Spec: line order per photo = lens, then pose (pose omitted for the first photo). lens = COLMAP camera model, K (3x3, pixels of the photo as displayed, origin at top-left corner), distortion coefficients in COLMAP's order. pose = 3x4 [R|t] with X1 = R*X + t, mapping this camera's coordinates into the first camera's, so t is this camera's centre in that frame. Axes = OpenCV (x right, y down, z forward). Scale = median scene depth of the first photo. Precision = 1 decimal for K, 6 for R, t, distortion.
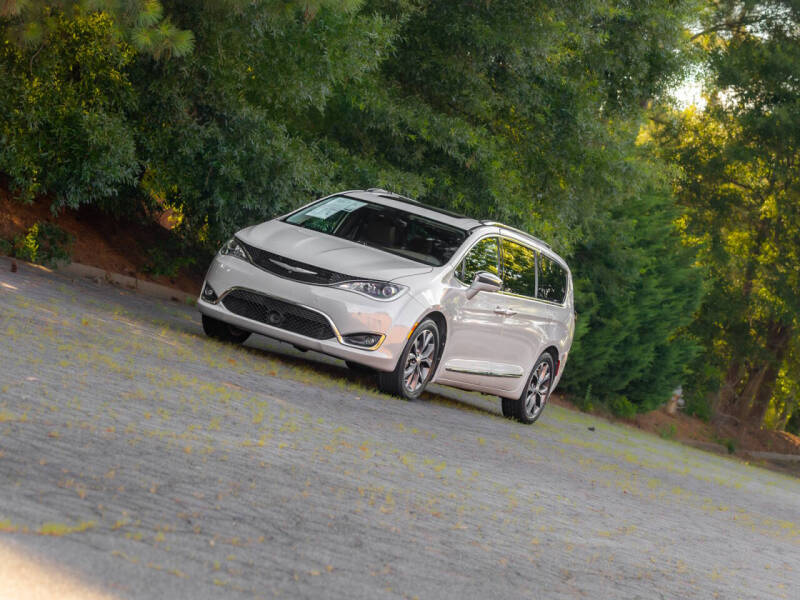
lens RADIAL K [[2494.5, 0, 400.0], [0, 2494.5, 300.0], [0, 0, 1]] dist [0.114314, 0.856940]
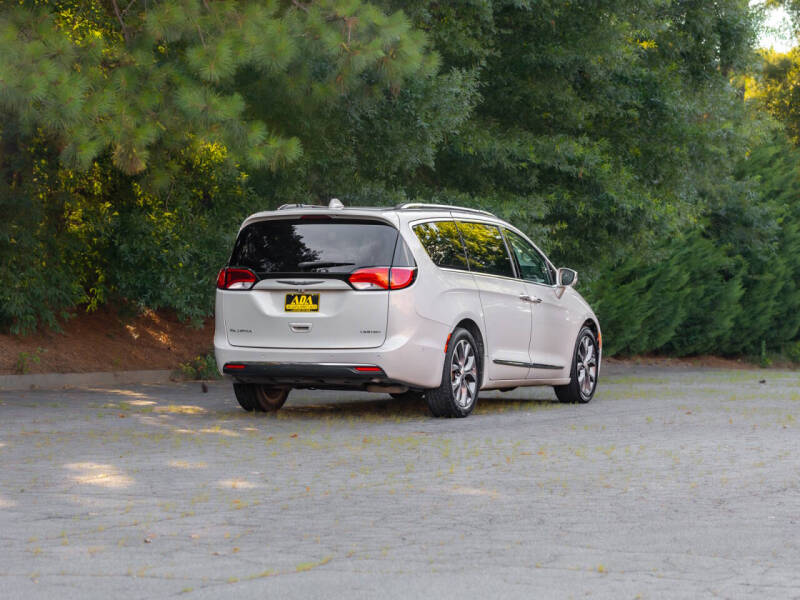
lens RADIAL K [[2803.8, 0, 401.1], [0, 2803.8, 317.7], [0, 0, 1]] dist [0.123056, -0.540725]
pose [[0.956625, -0.282682, -0.070425, 0.024161], [0.282282, 0.959202, -0.015771, 0.001334], [0.072010, -0.004793, 0.997392, -0.220625]]
